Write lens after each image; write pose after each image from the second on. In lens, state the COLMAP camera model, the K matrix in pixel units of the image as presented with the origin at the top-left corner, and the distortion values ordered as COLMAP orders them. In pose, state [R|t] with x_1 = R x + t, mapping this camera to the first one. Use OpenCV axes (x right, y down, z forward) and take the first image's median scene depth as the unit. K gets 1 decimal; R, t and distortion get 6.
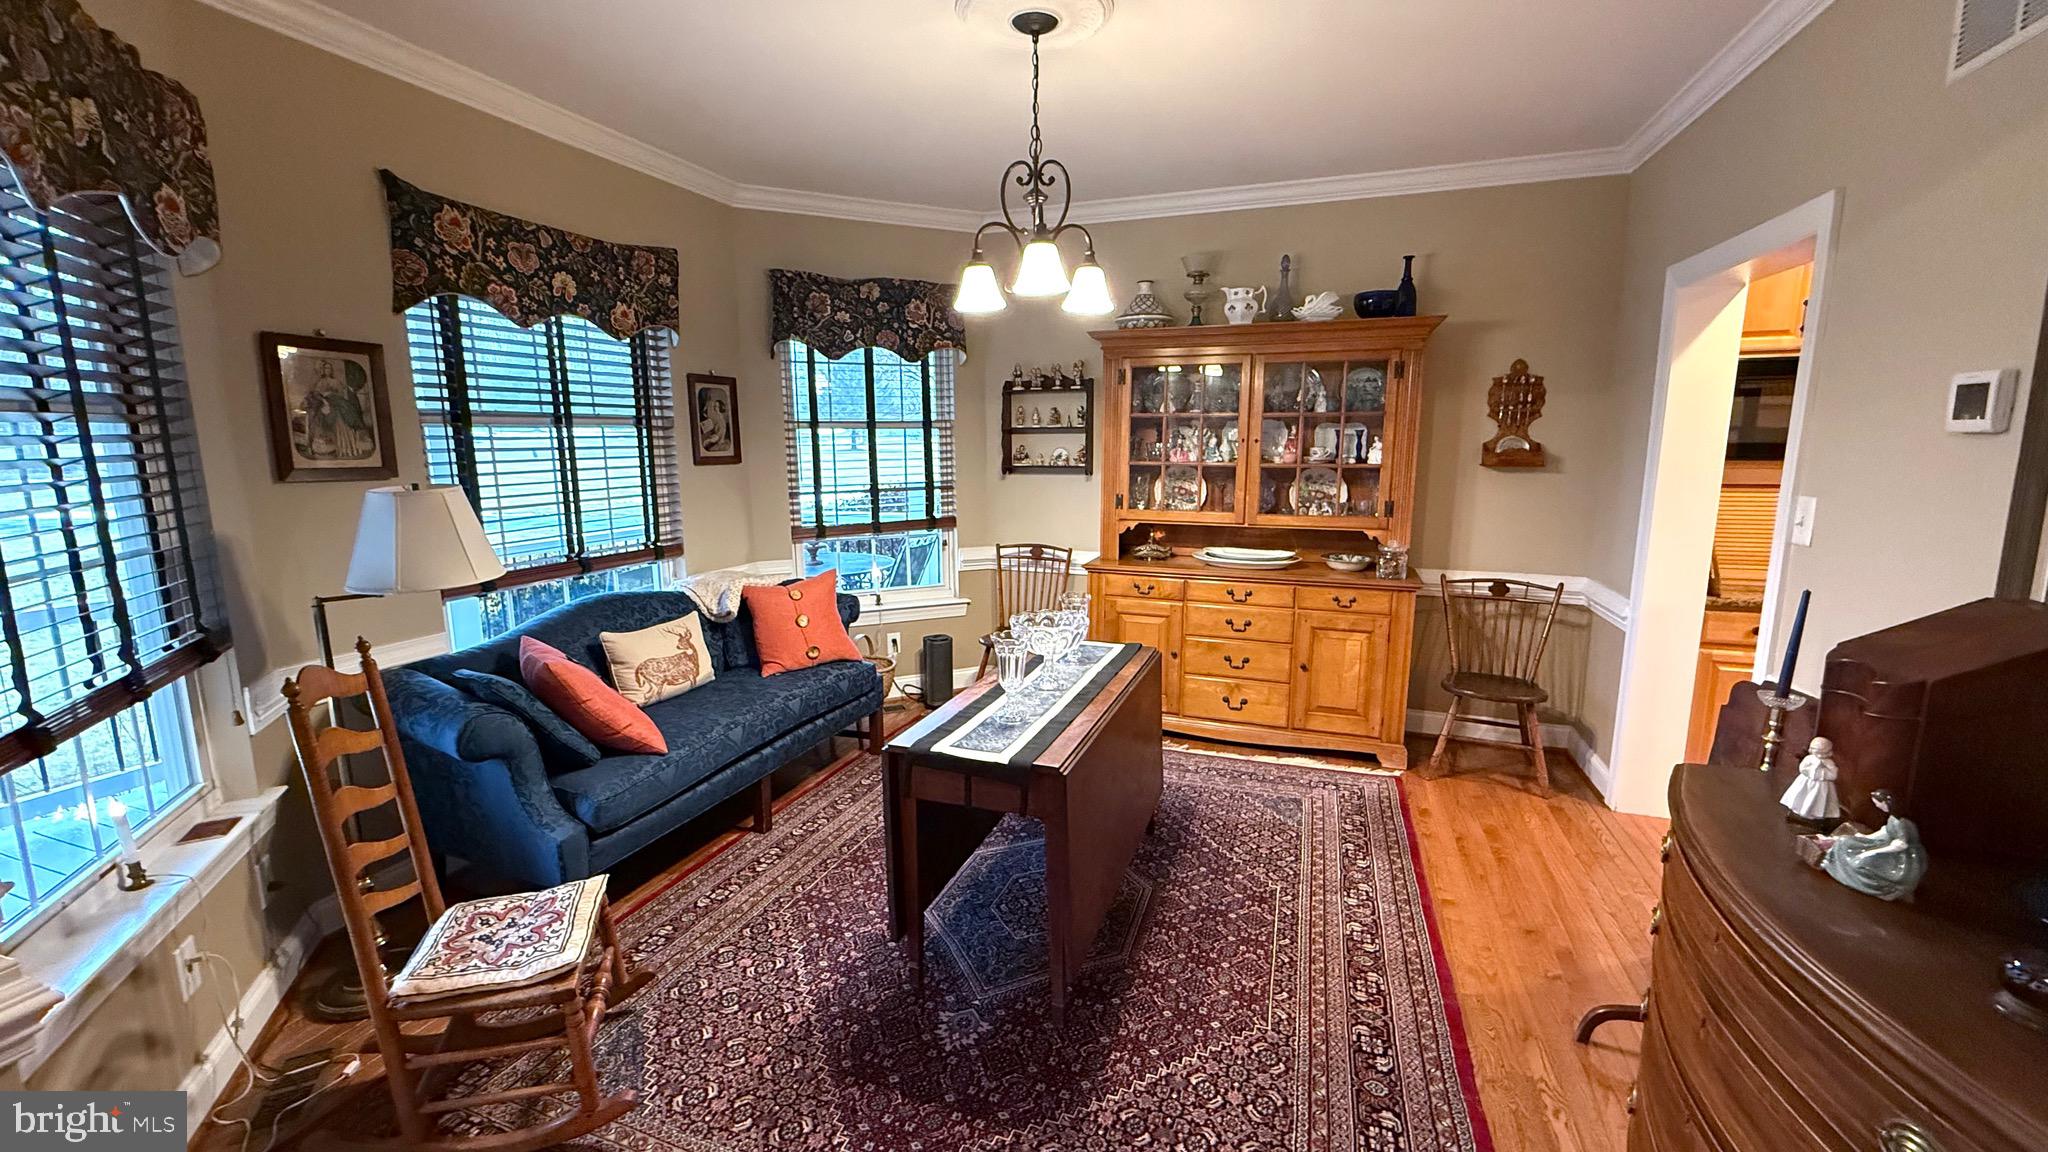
lens RADIAL K [[815.4, 0, 1020.0], [0, 815.4, 575.7], [0, 0, 1]] dist [0.000446, 0.000154]
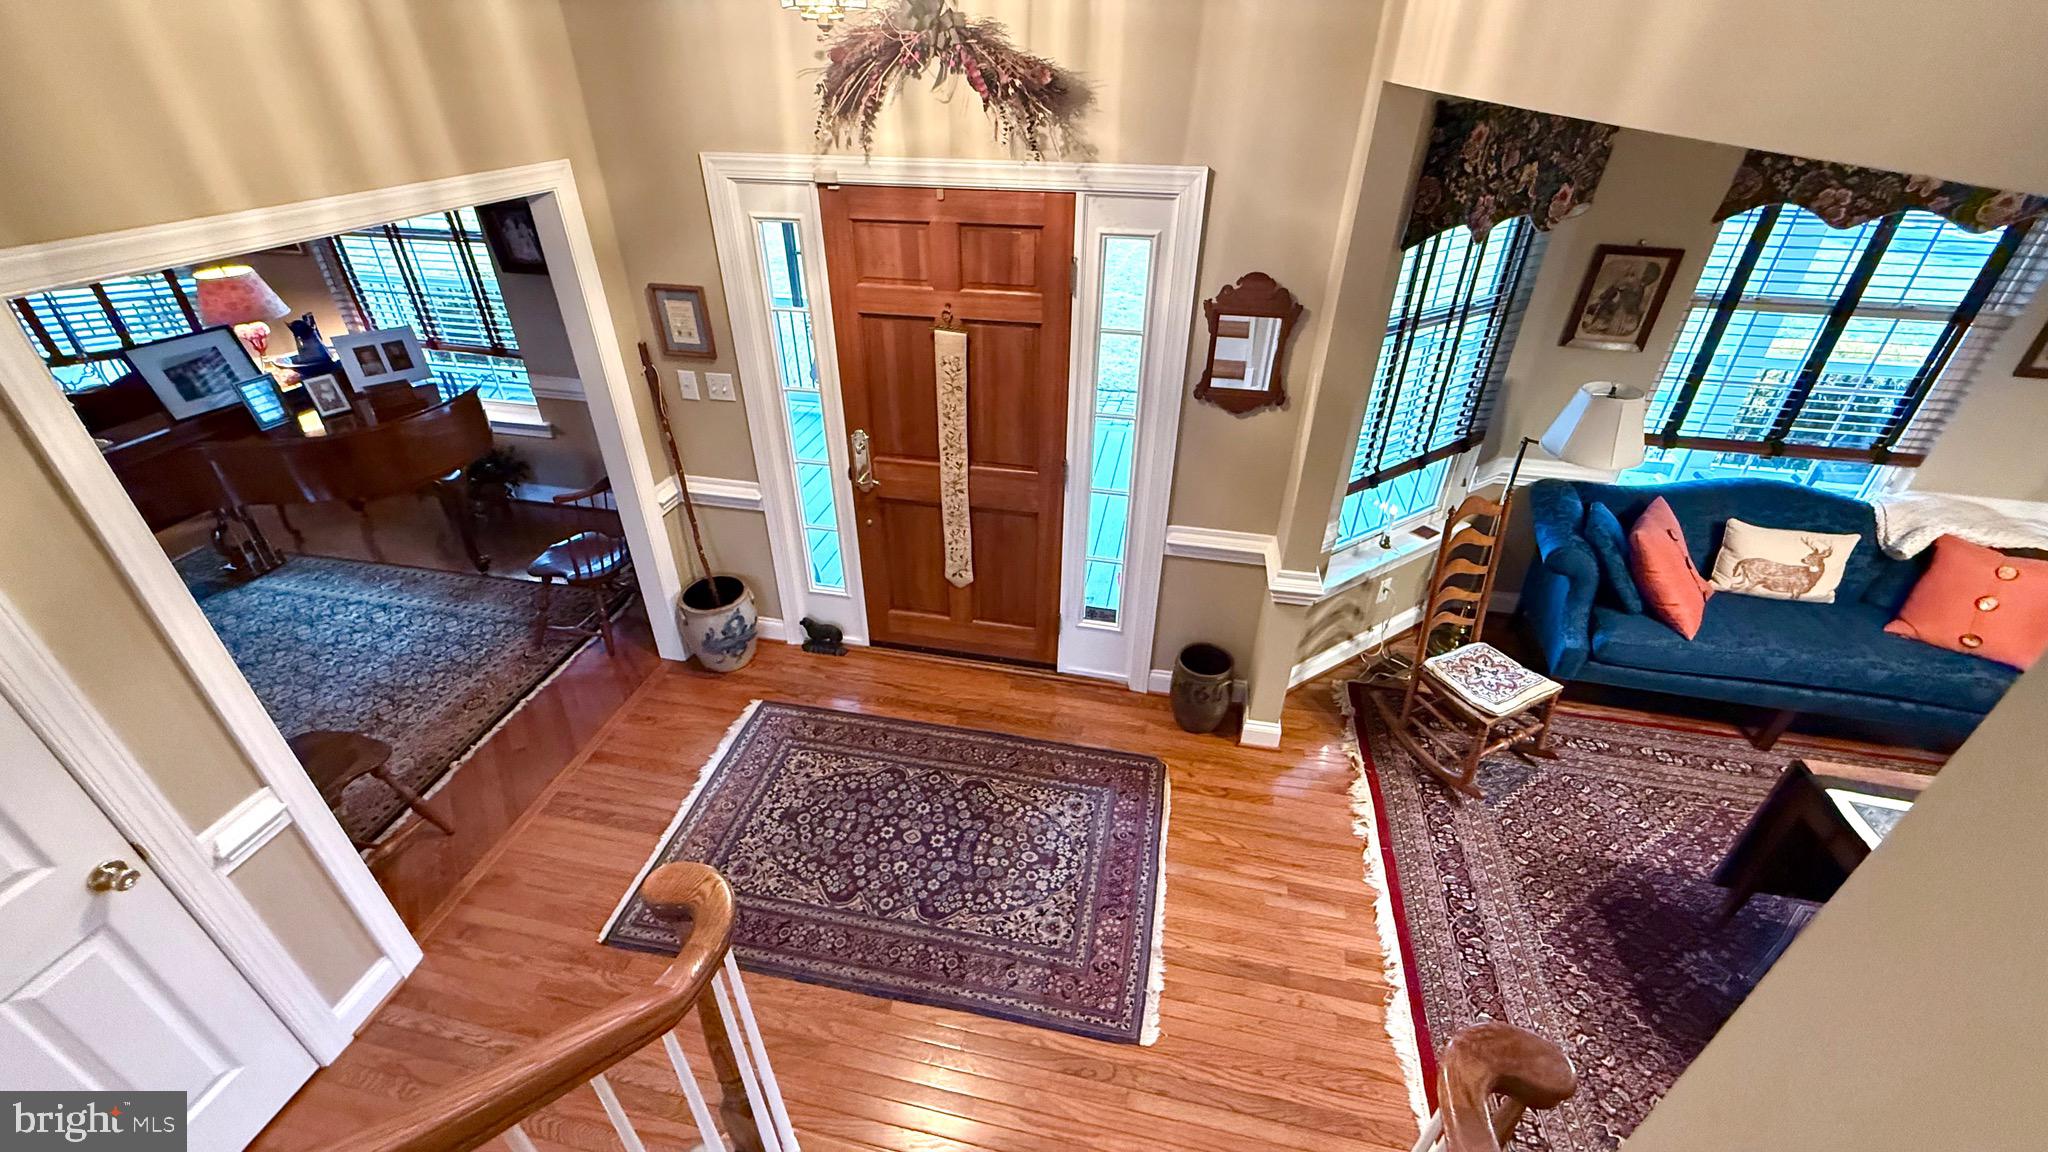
lens RADIAL K [[815.4, 0, 1020.0], [0, 815.4, 575.7], [0, 0, 1]] dist [0.000446, 0.000154]
pose [[0.143761, 0.535772, -0.832035, 0.270021], [-0.169368, 0.841684, 0.512721, -0.223231], [0.975011, 0.067210, 0.211744, -0.168960]]
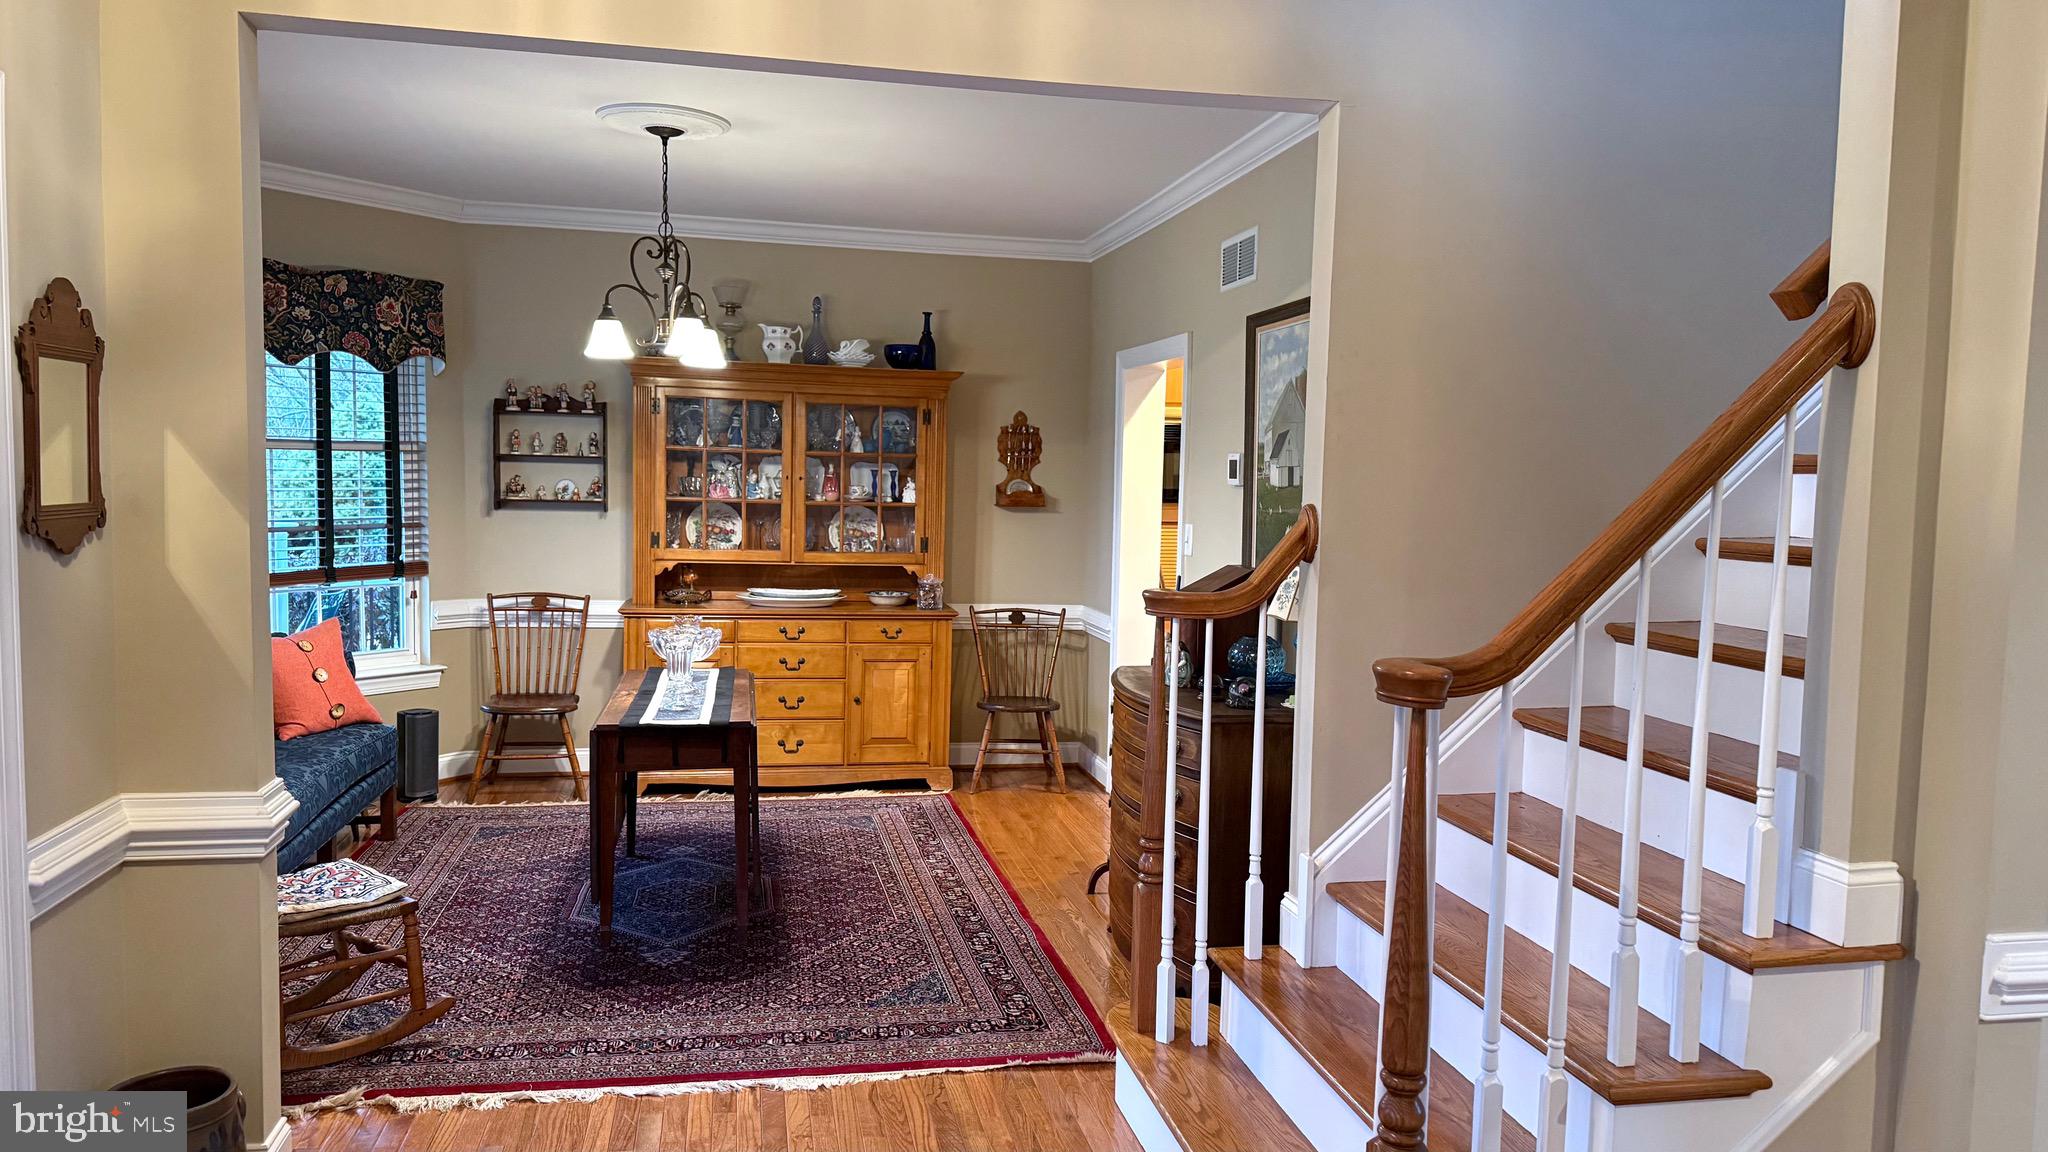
lens RADIAL K [[1430.2, 0, 1024.0], [0, 1430.2, 576.0], [0, 0, 1]] dist [0.116689, -0.190120]
pose [[0.851352, -0.013065, 0.524432, -0.409324], [0.060100, 0.995537, -0.072764, 0.100459], [-0.521140, 0.093466, 0.848338, -0.637065]]
